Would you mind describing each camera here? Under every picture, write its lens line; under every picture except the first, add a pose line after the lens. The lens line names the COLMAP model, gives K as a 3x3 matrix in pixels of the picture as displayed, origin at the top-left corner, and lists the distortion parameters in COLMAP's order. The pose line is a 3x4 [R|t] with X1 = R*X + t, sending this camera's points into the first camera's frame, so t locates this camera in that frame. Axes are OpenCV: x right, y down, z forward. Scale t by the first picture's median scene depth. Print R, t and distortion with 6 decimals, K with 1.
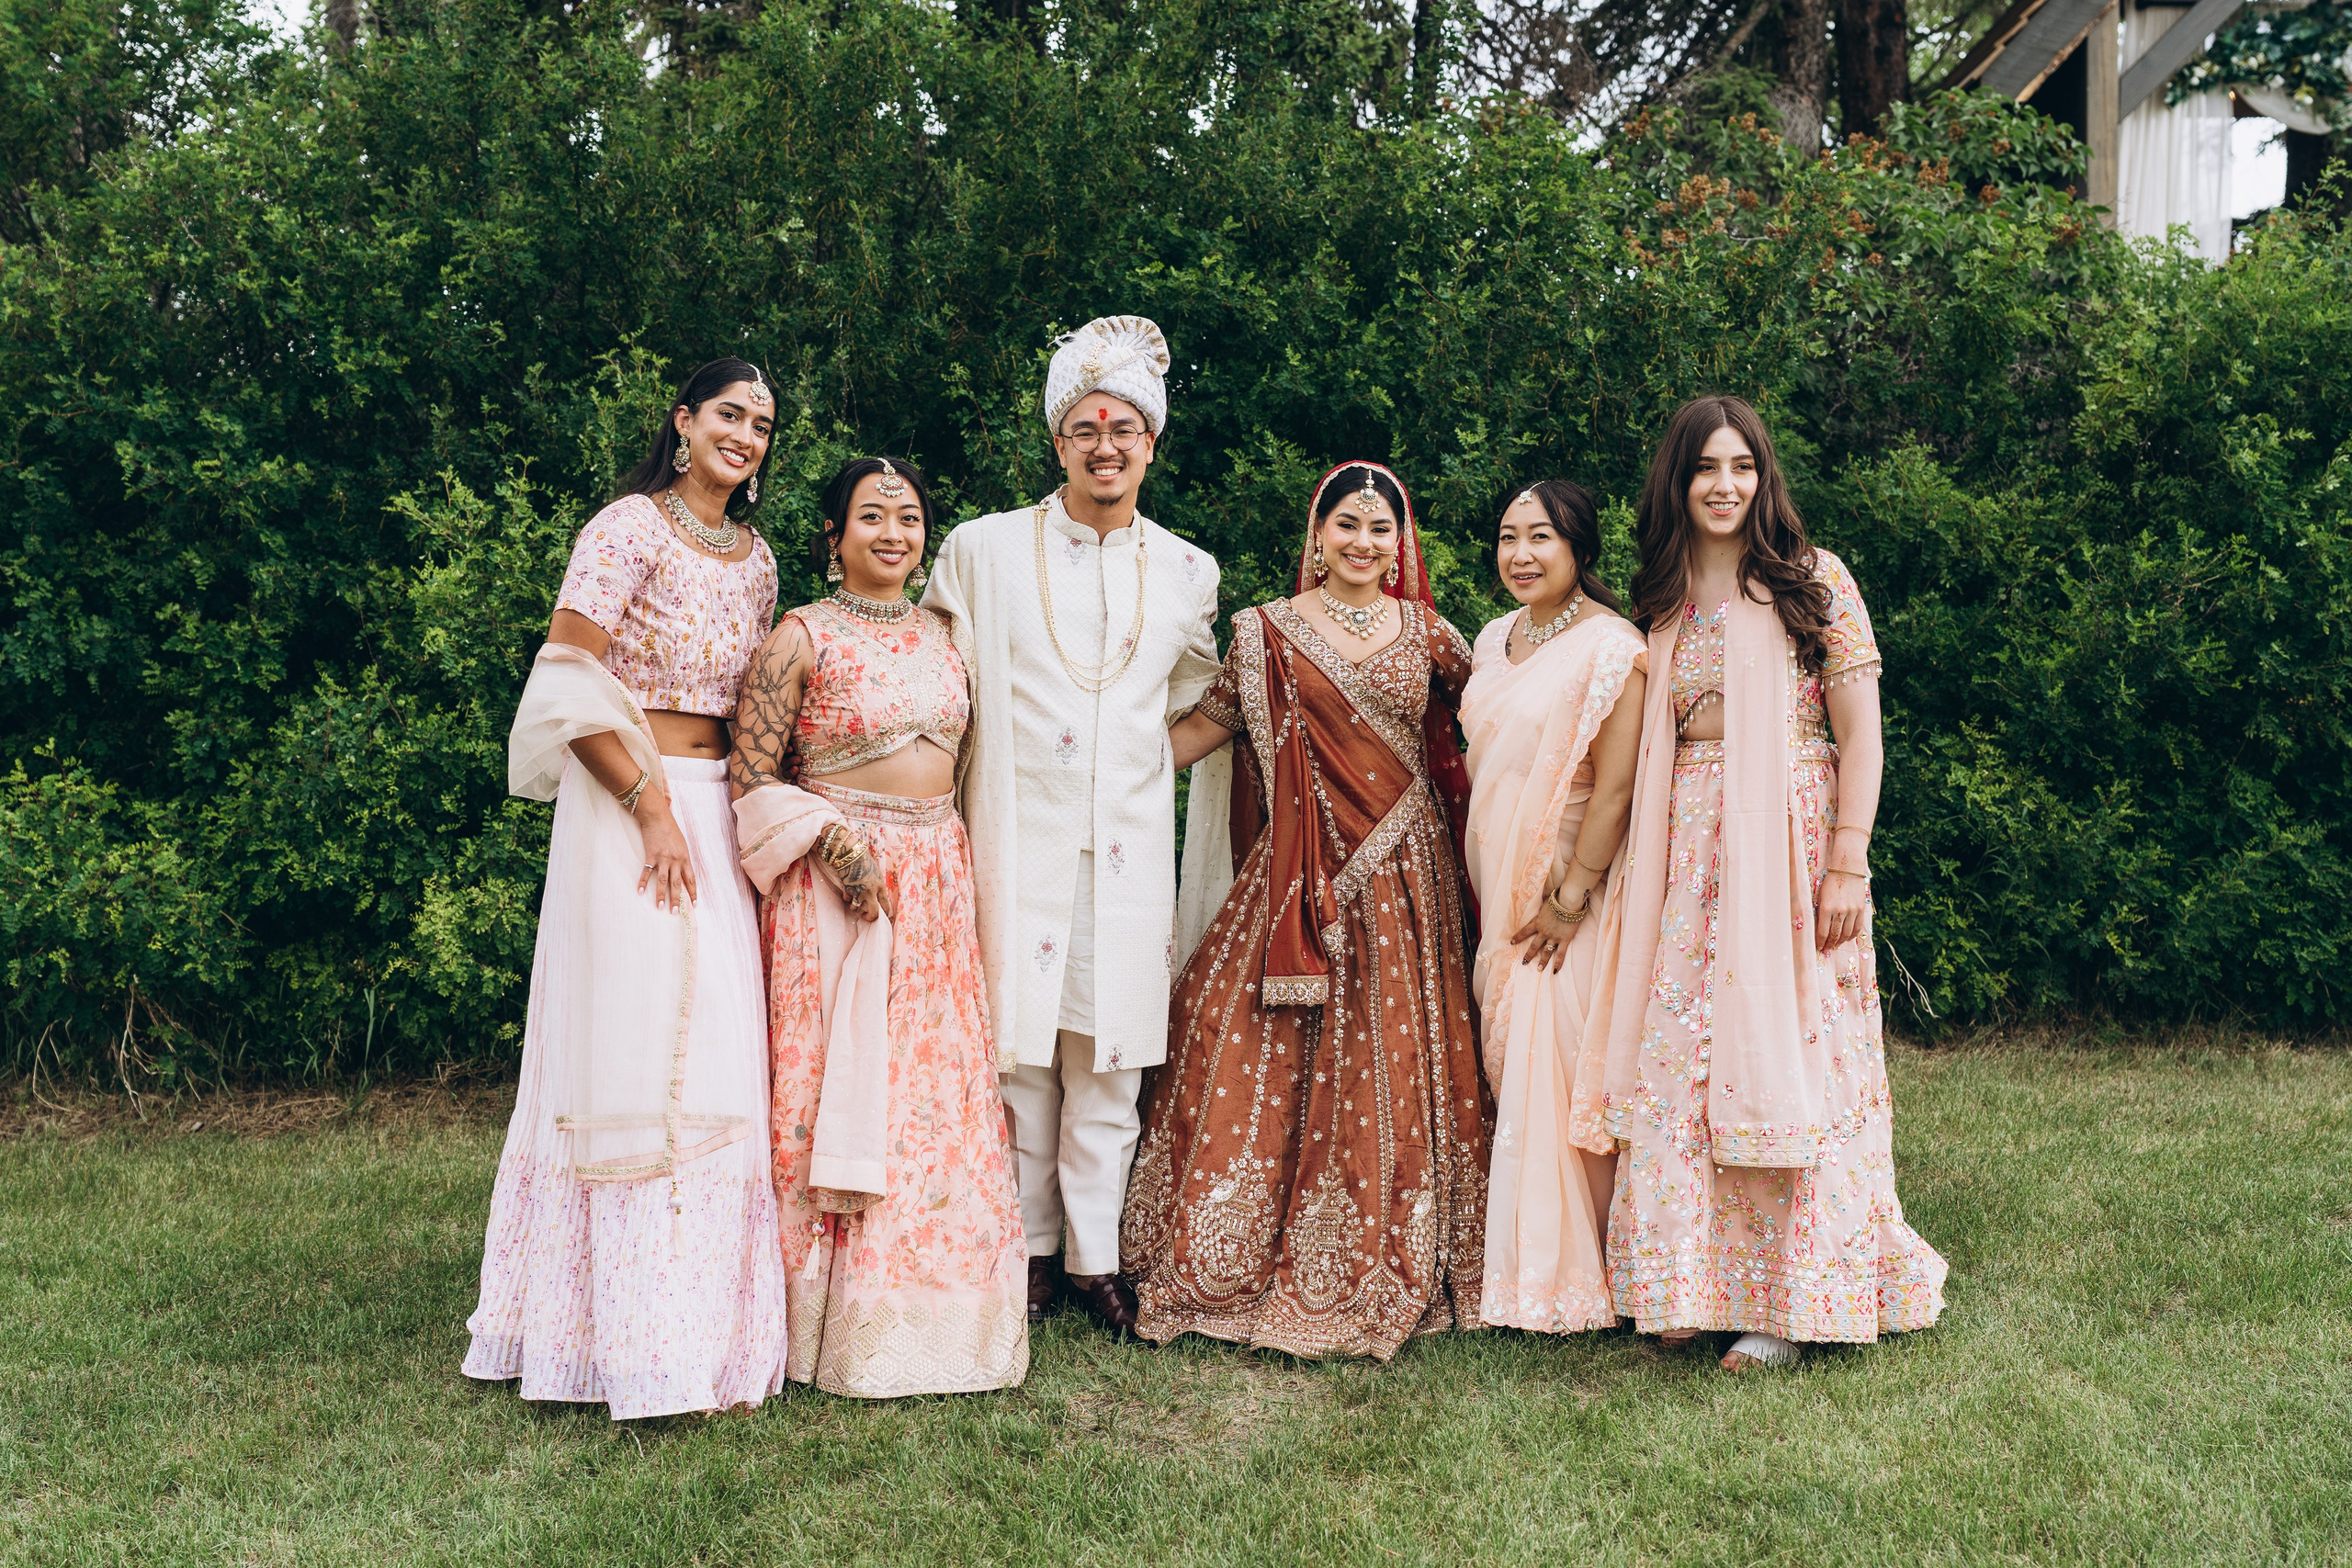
lens RADIAL K [[2640.7, 0, 1213.0], [0, 2640.7, 838.0], [0, 0, 1]] dist [0.004851, -0.013903]
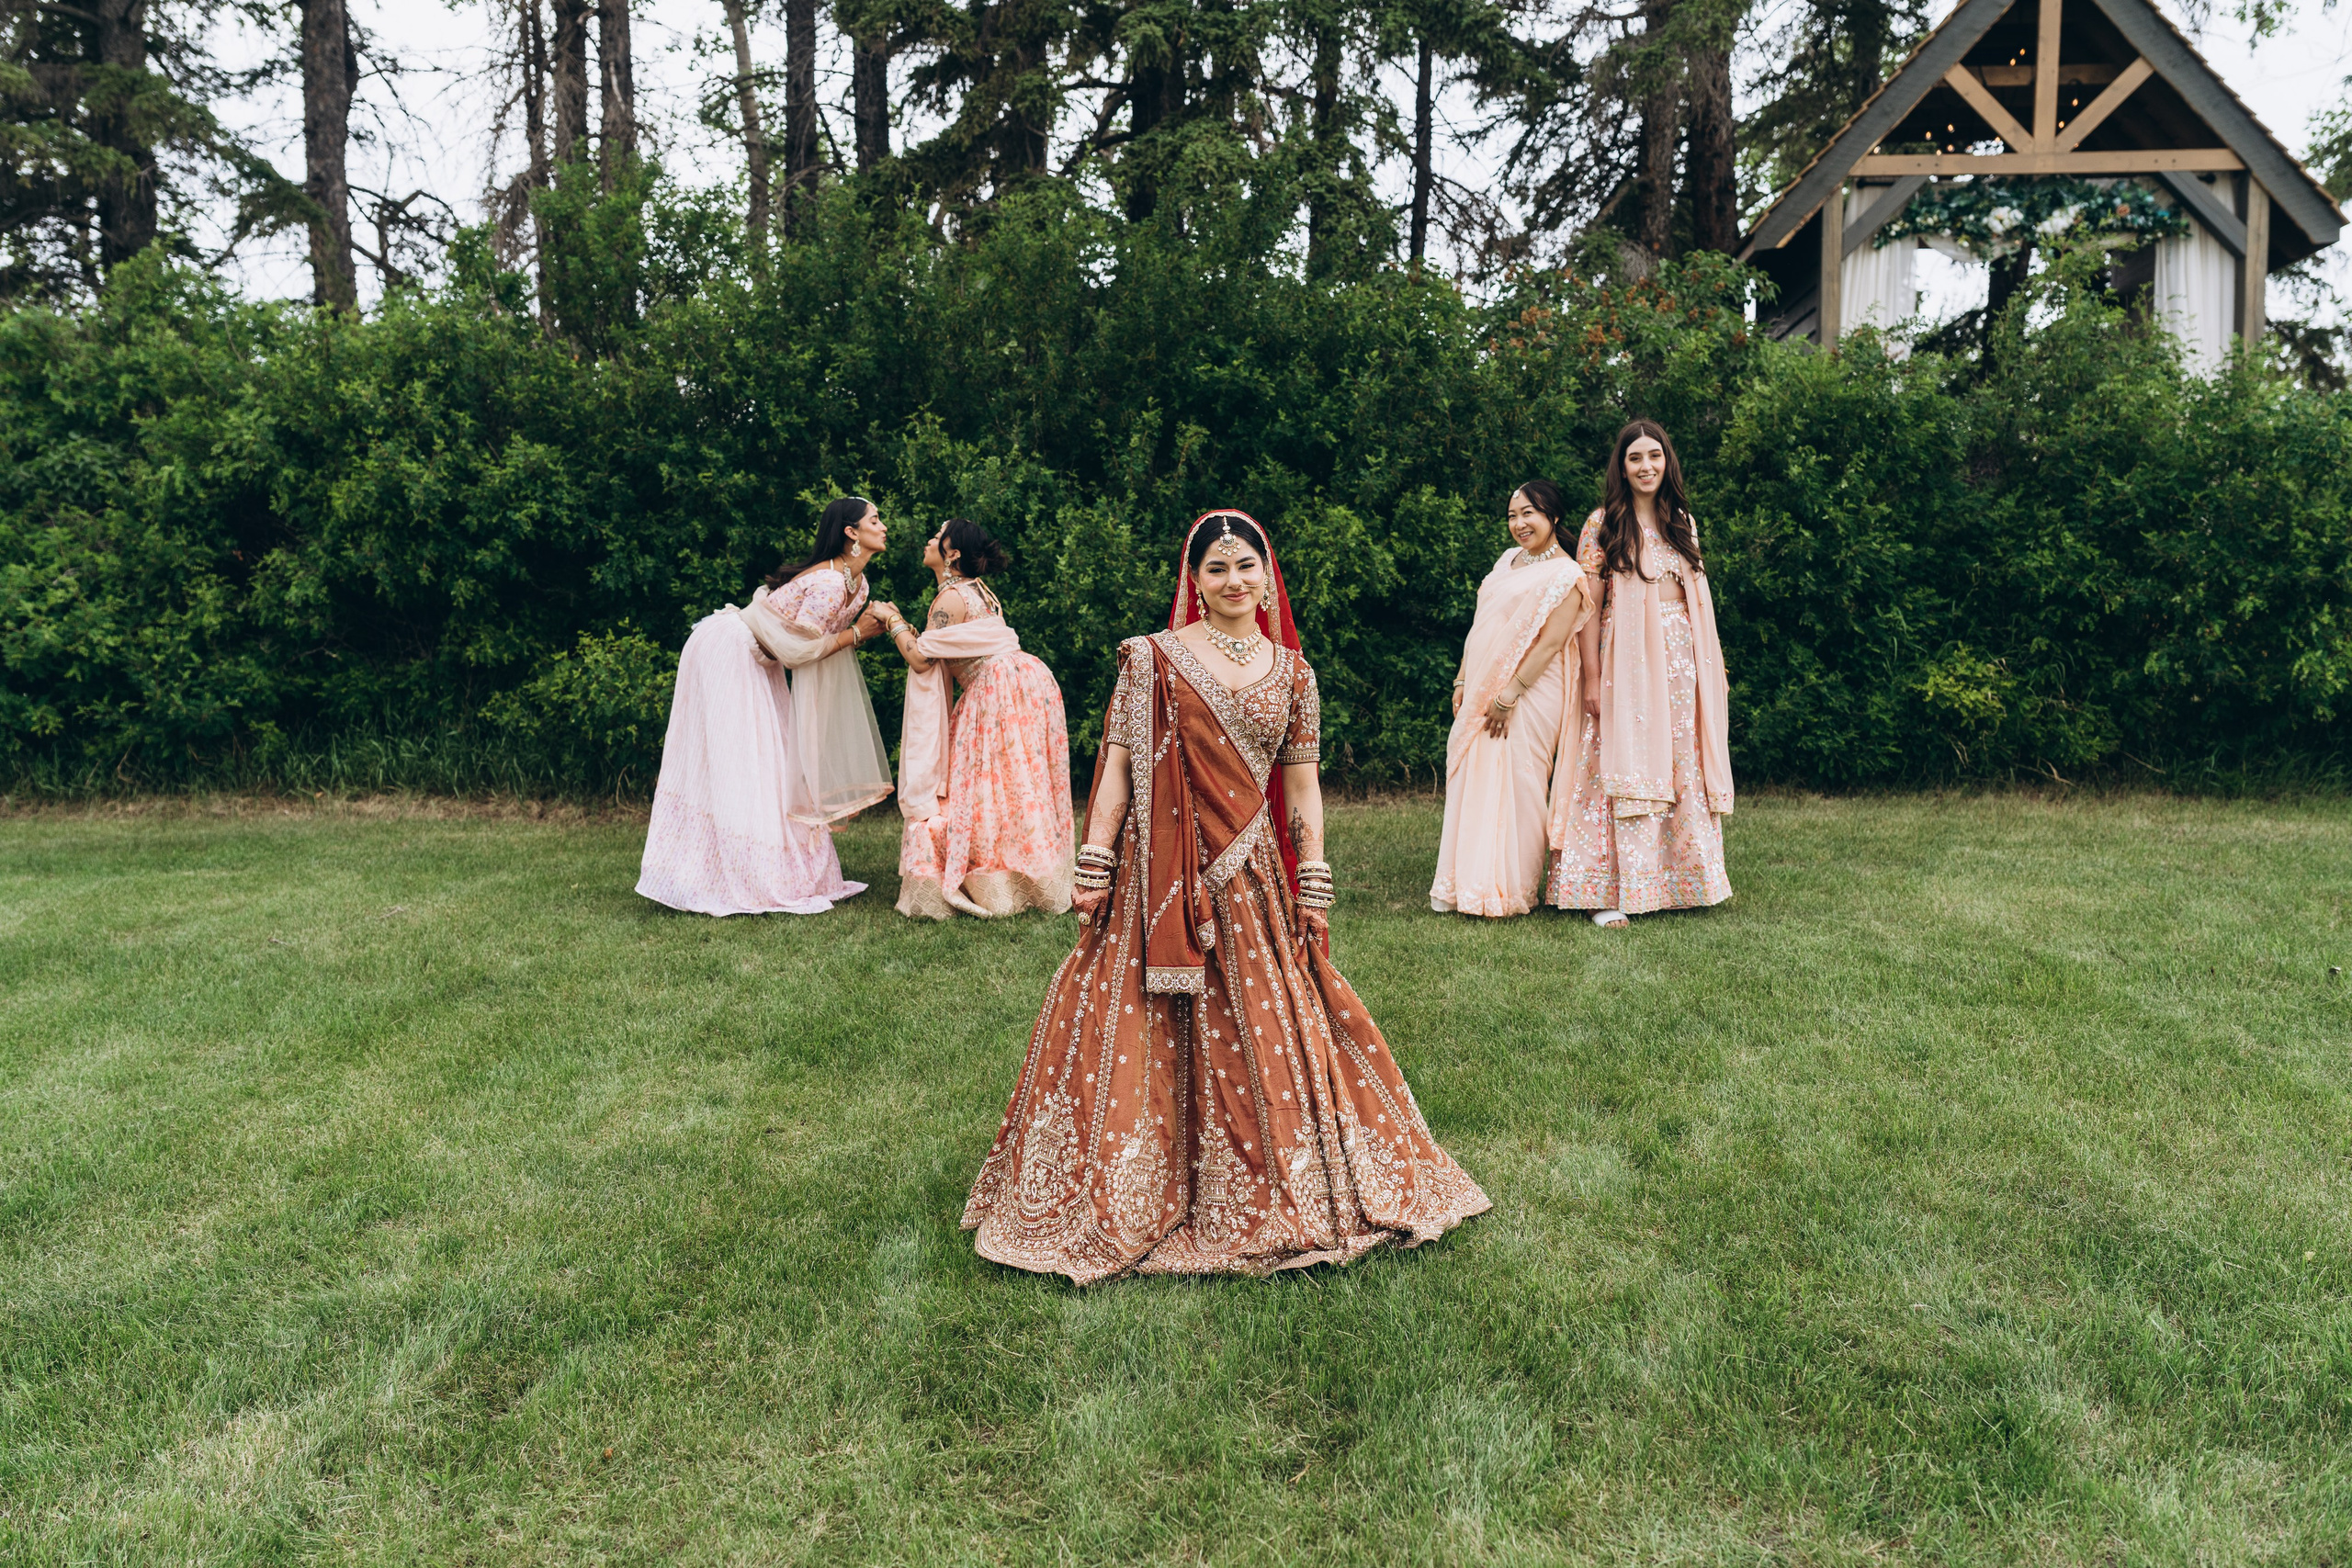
lens RADIAL K [[1870.0, 0, 1185.7], [0, 1870.0, 787.4], [0, 0, 1]] dist [-0.003455, 0.008199]
pose [[0.996044, 0.013588, -0.087819, 0.084676], [-0.011257, 0.999573, 0.026982, 0.042718], [0.088148, -0.025886, 0.995771, -0.312720]]
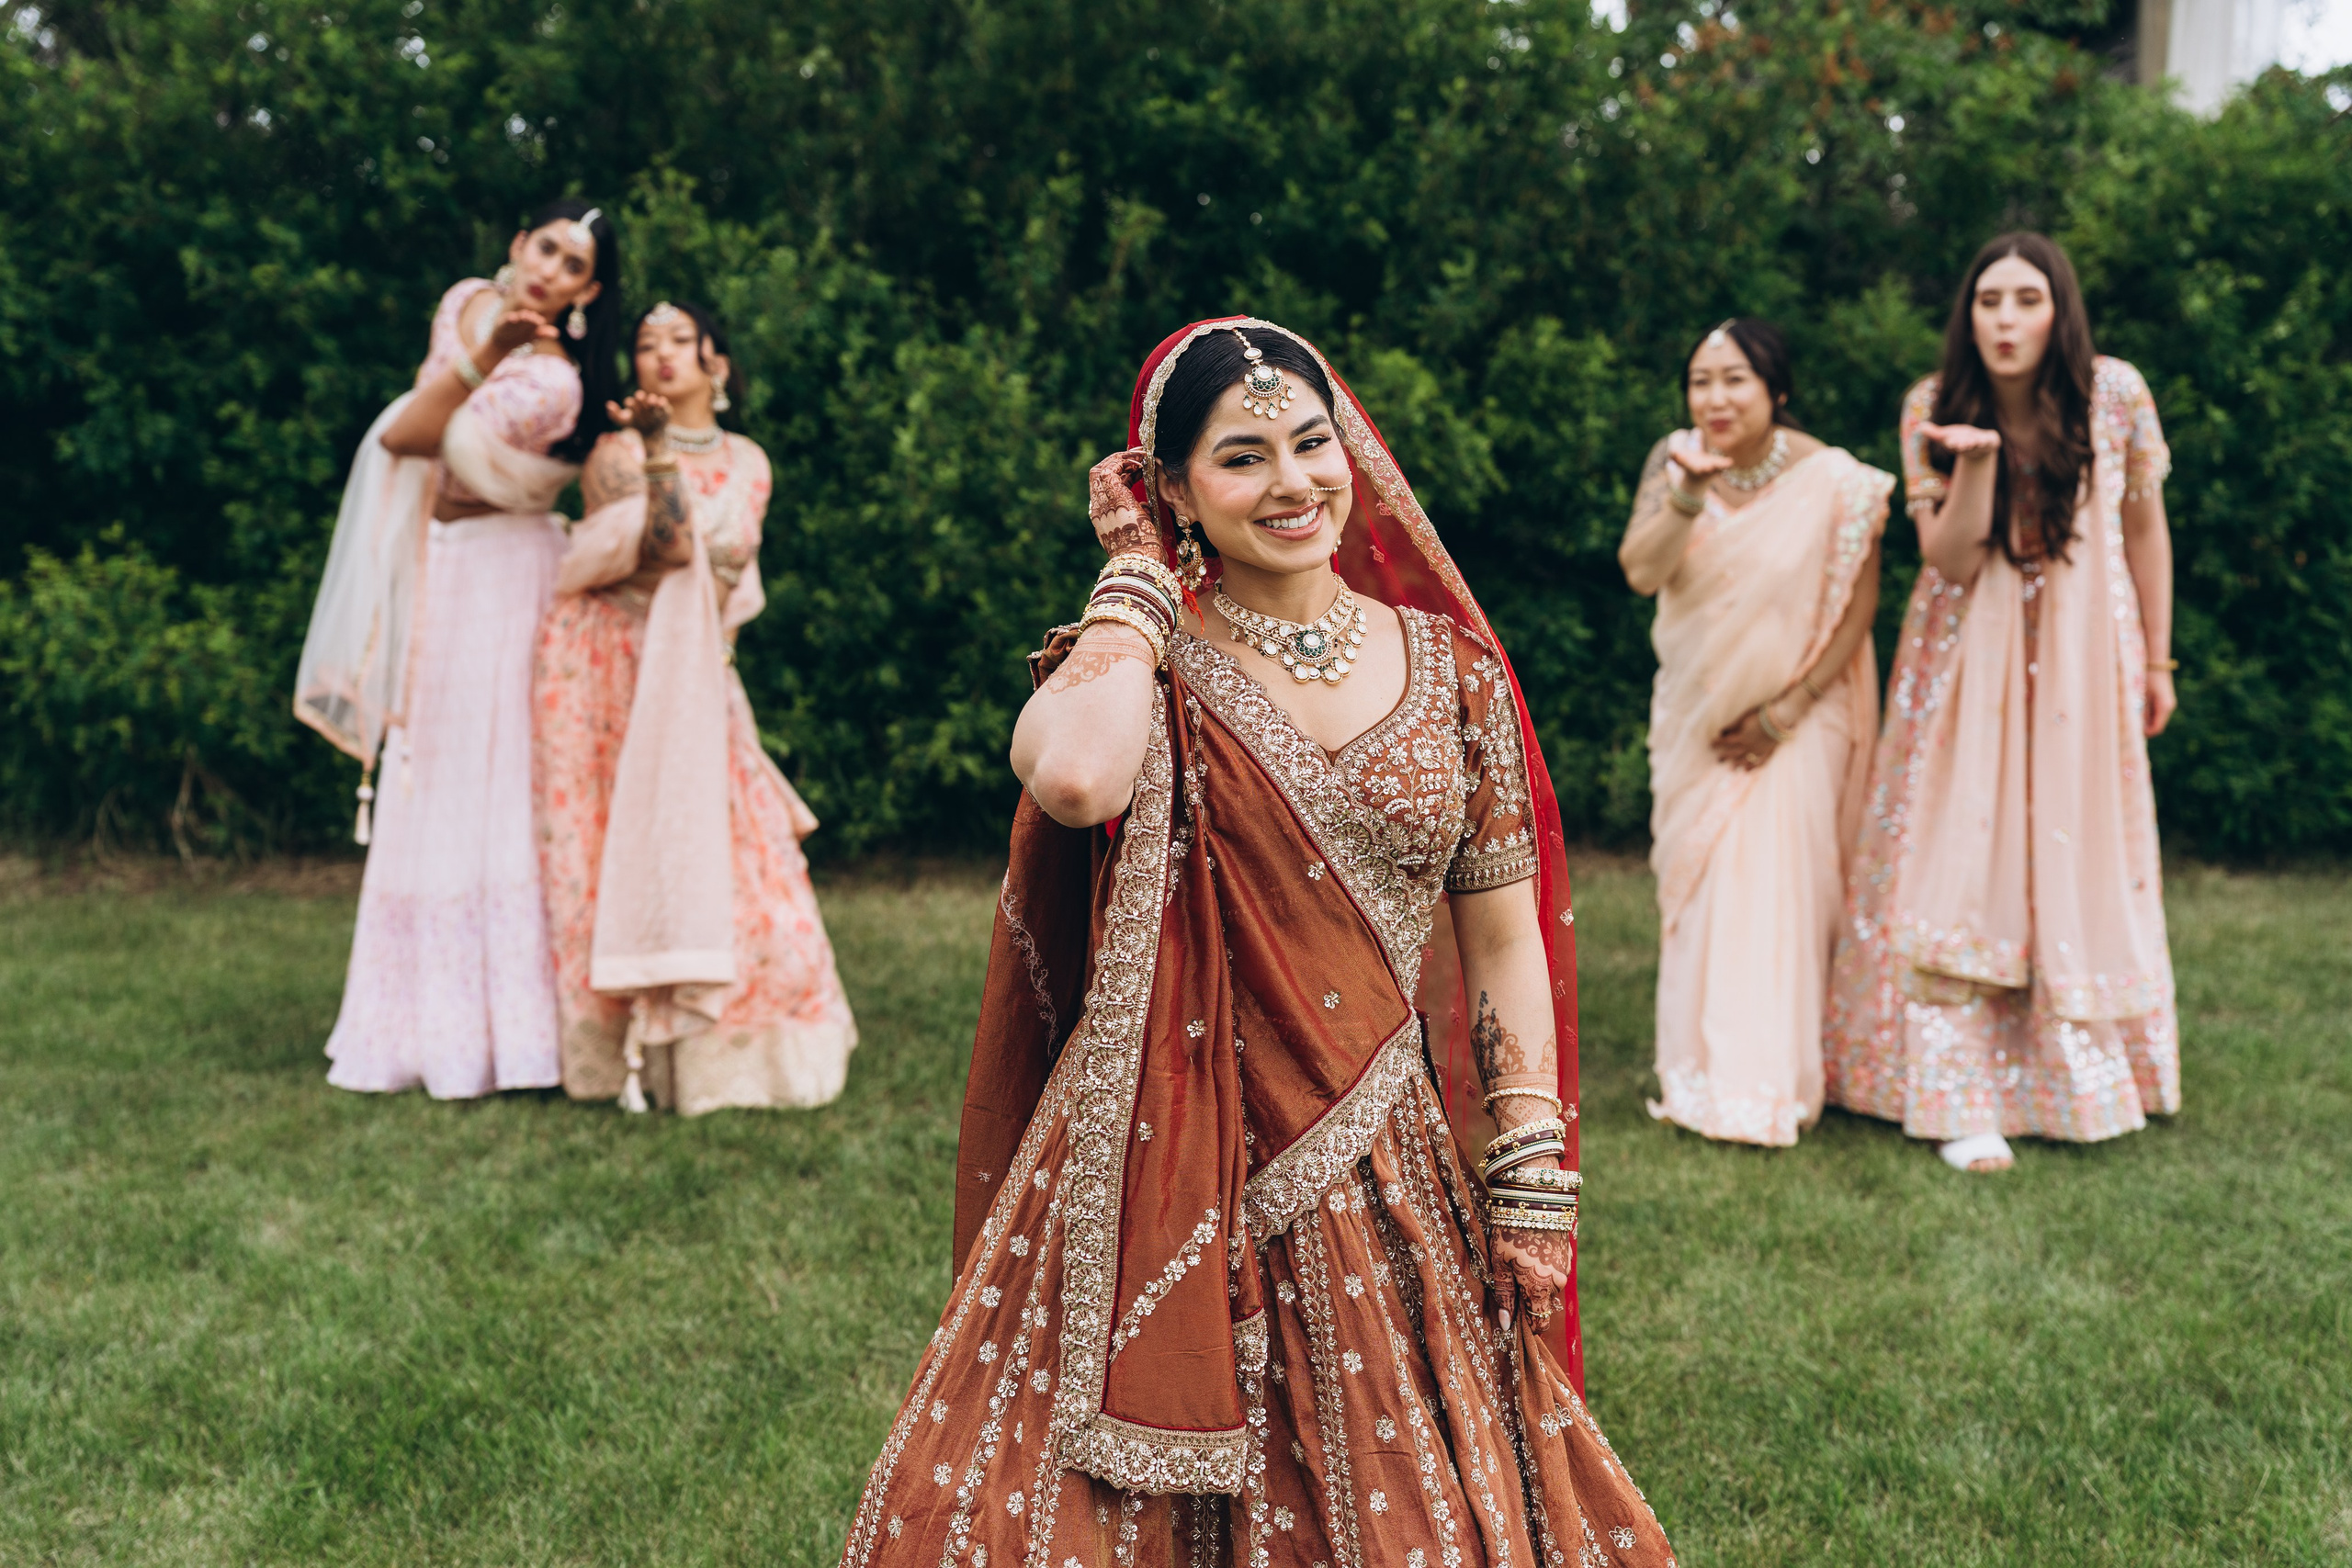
lens RADIAL K [[2719.9, 0, 1202.7], [0, 2719.9, 779.8], [0, 0, 1]] dist [0.000868, 0.033411]
pose [[0.998833, 0.027196, -0.039902, 0.045924], [-0.026028, 0.999226, 0.029491, 0.021009], [0.040673, -0.028418, 0.998768, -0.087176]]
